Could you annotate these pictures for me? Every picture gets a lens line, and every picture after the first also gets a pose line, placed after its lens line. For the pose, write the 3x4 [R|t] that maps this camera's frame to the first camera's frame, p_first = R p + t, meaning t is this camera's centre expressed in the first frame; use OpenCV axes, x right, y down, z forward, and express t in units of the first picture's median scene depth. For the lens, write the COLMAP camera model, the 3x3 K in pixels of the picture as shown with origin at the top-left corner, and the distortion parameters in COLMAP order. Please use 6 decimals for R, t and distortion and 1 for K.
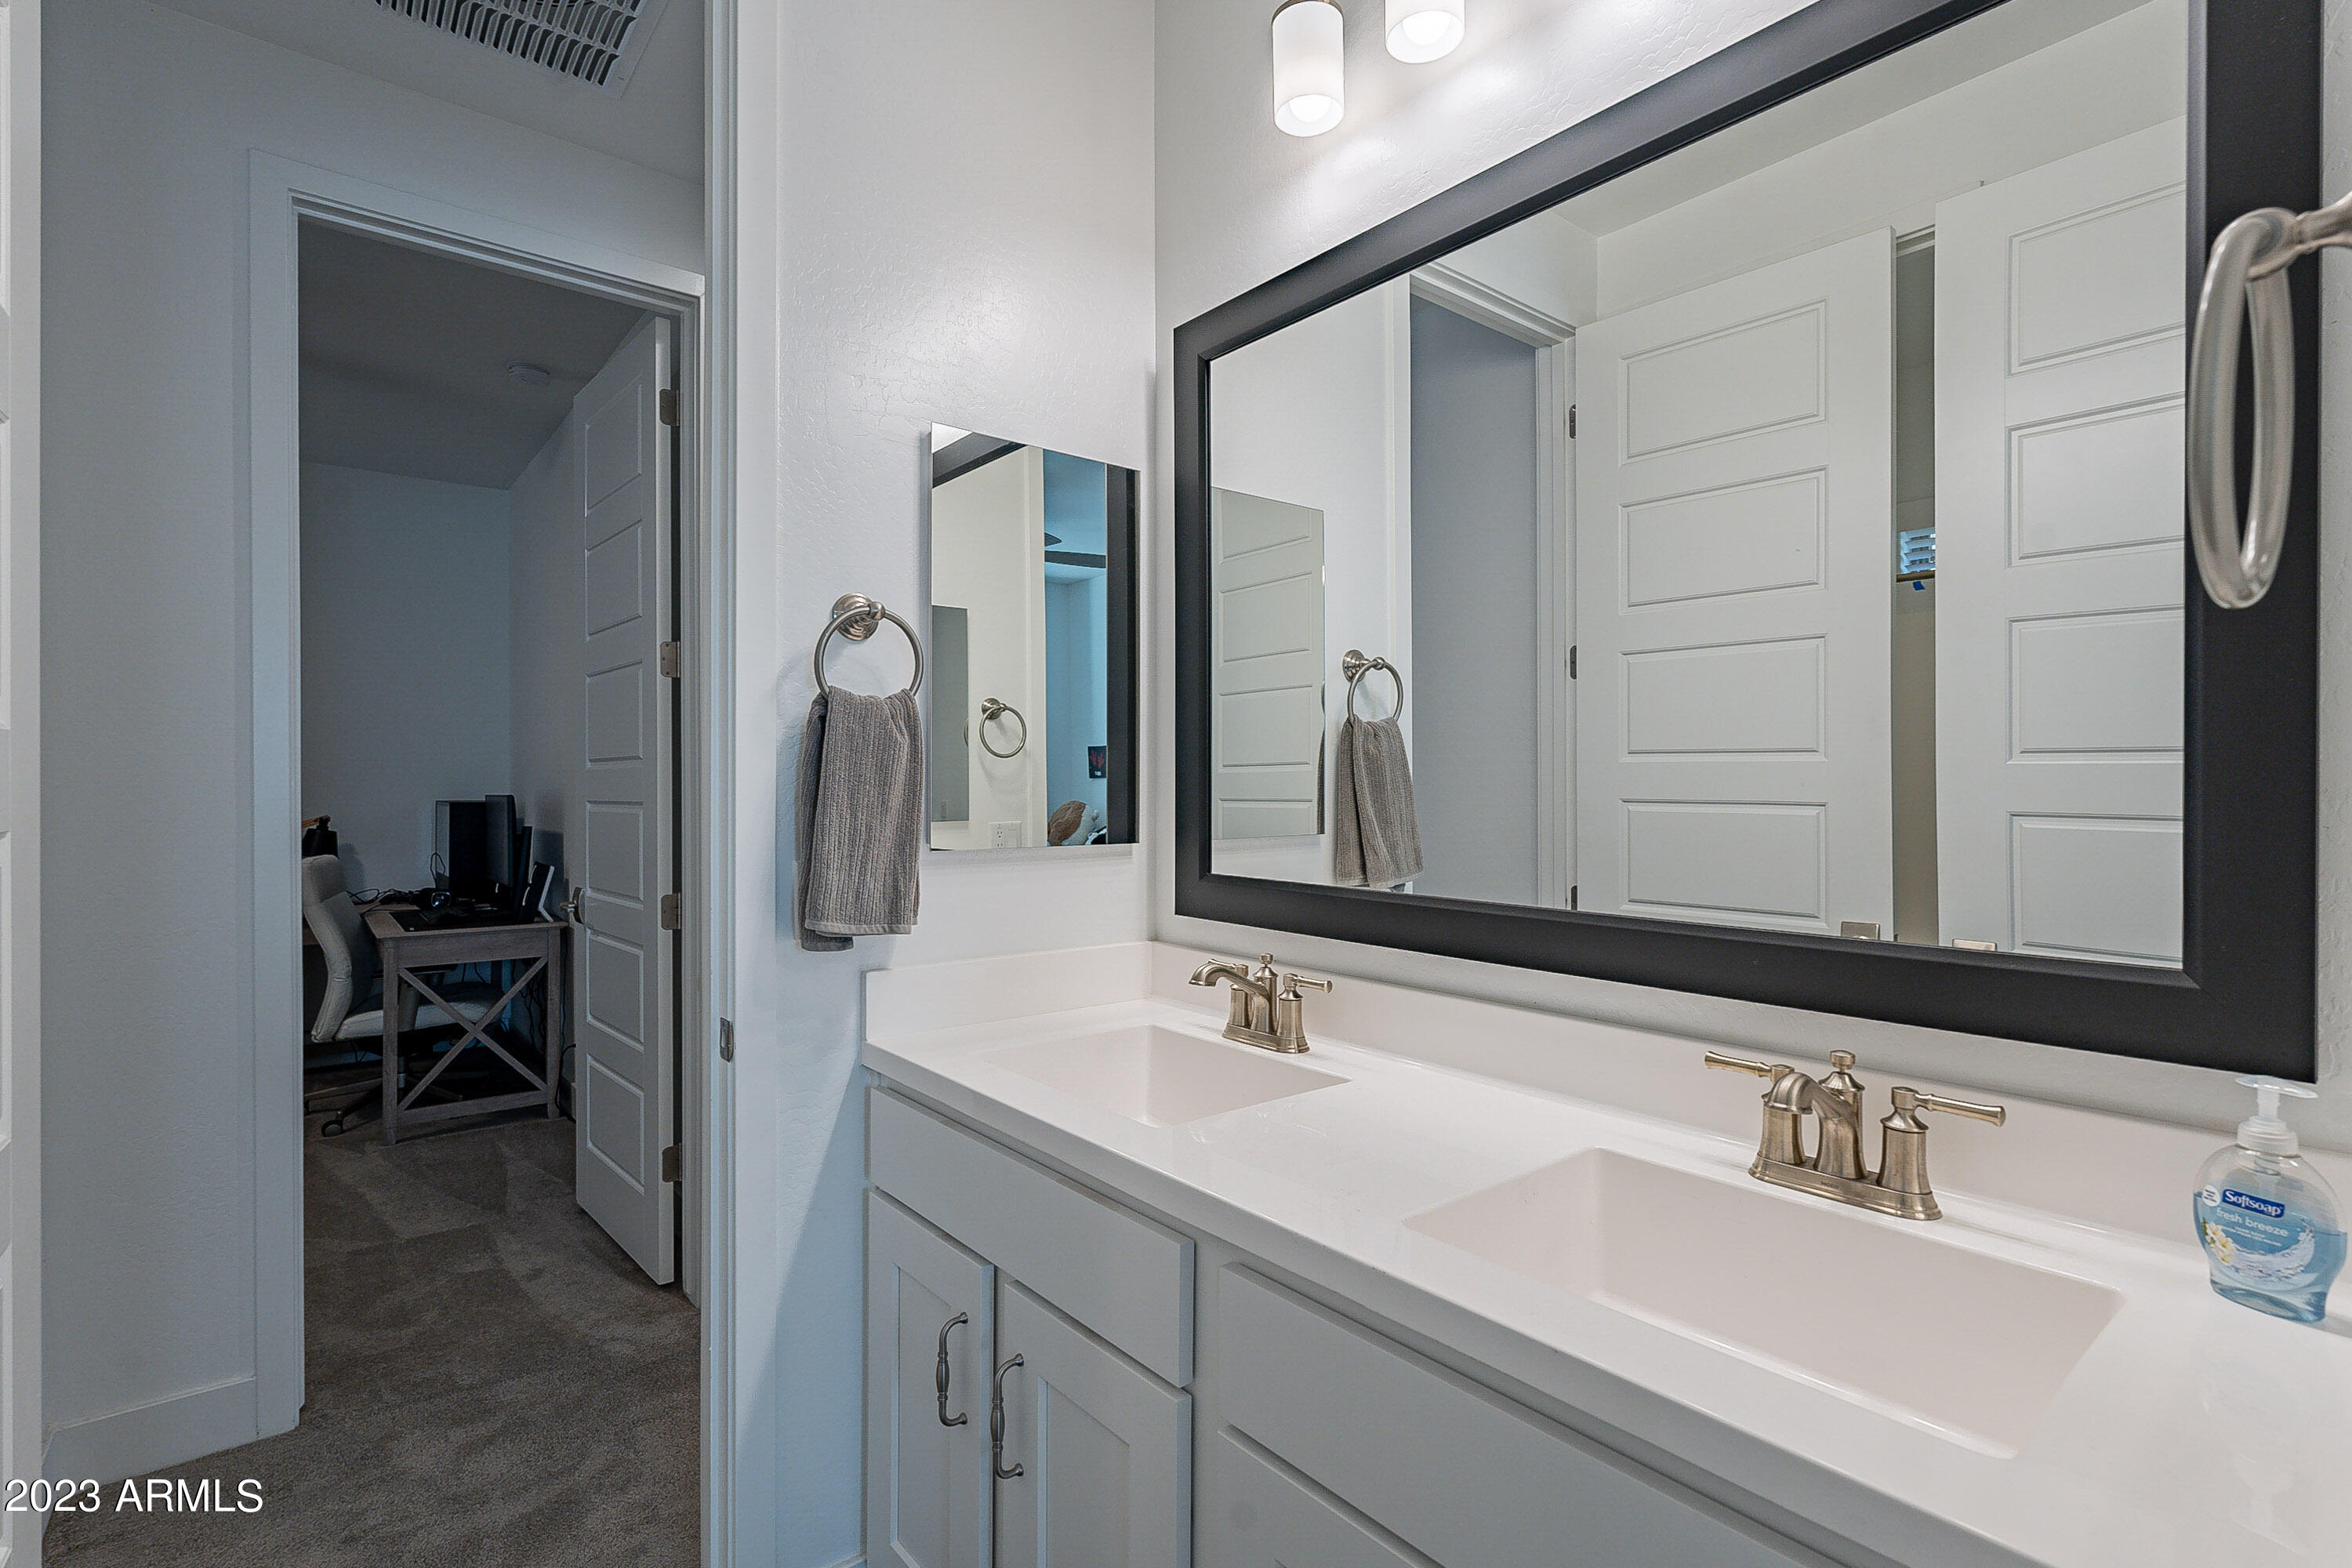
lens RADIAL K [[1103.3, 0, 1176.0], [0, 1103.3, 784.0], [0, 0, 1]] dist [0.001109, 0.000165]
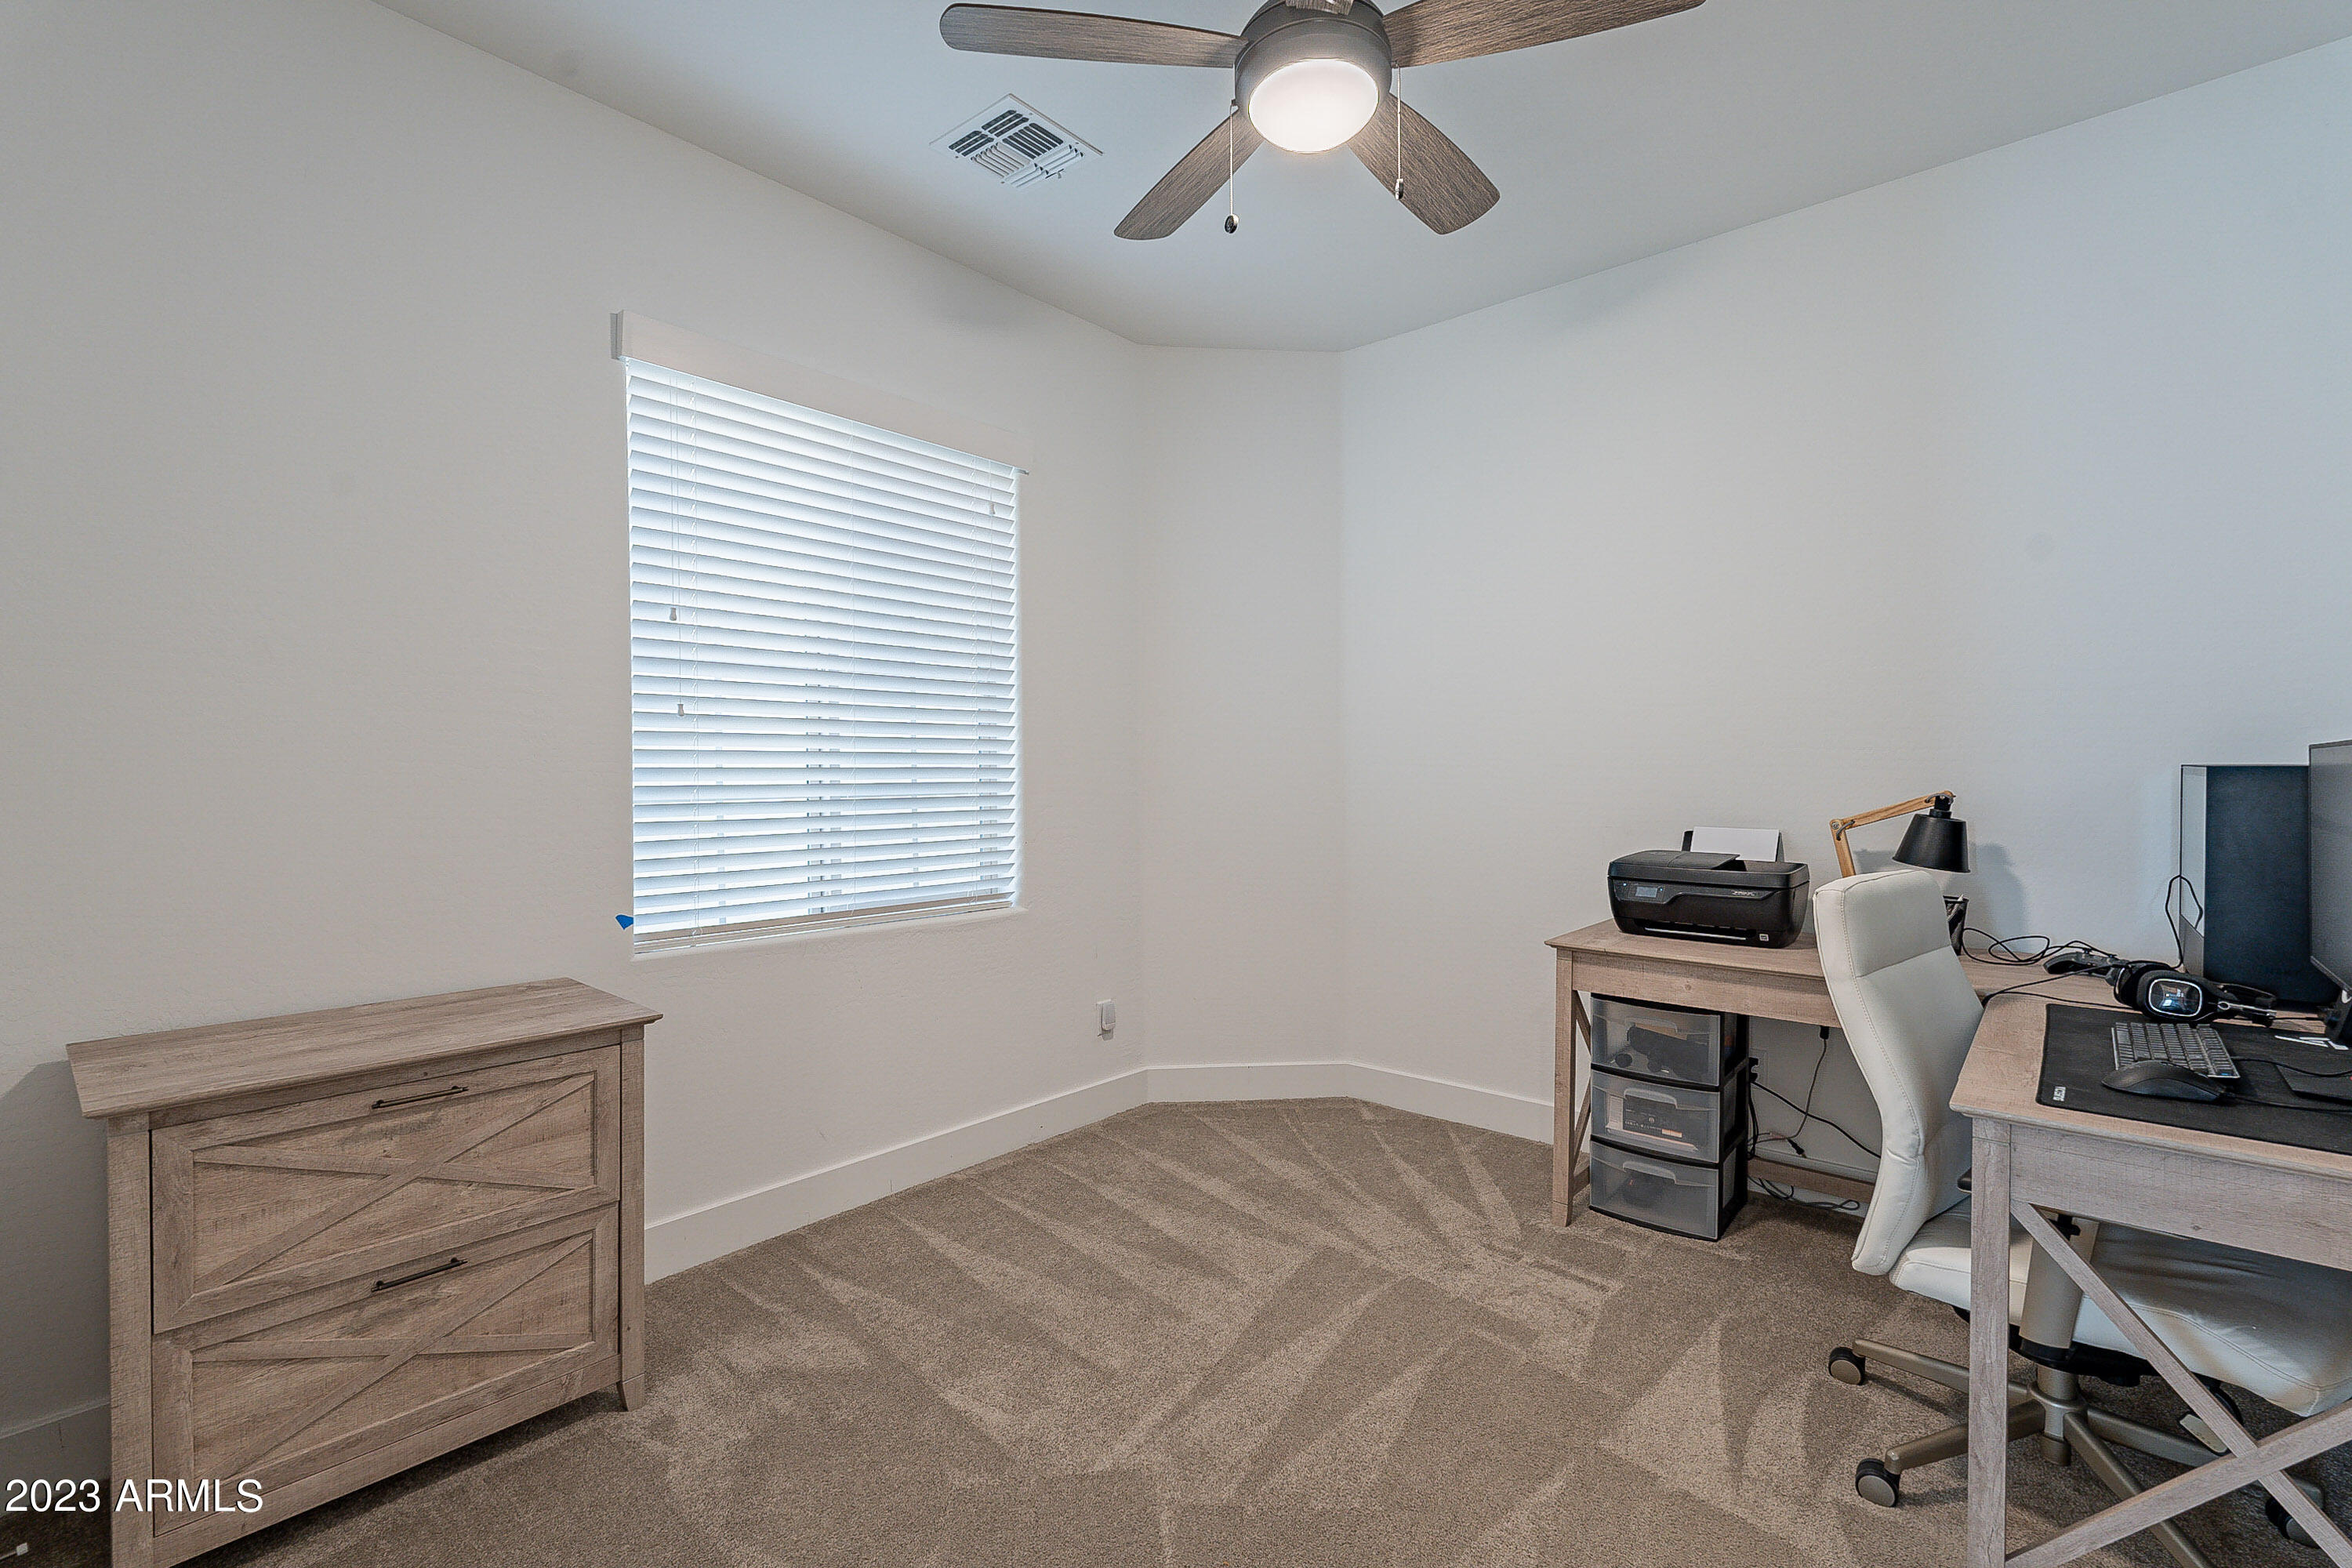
lens RADIAL K [[1030.4, 0, 1176.0], [0, 1030.4, 784.0], [0, 0, 1]] dist [0.001399, 0.000347]
pose [[0.170033, 0.014272, -0.985335, -0.334946], [0.006937, 0.999853, 0.015679, 0.014272], [0.985414, -0.009501, 0.169909, 0.542898]]
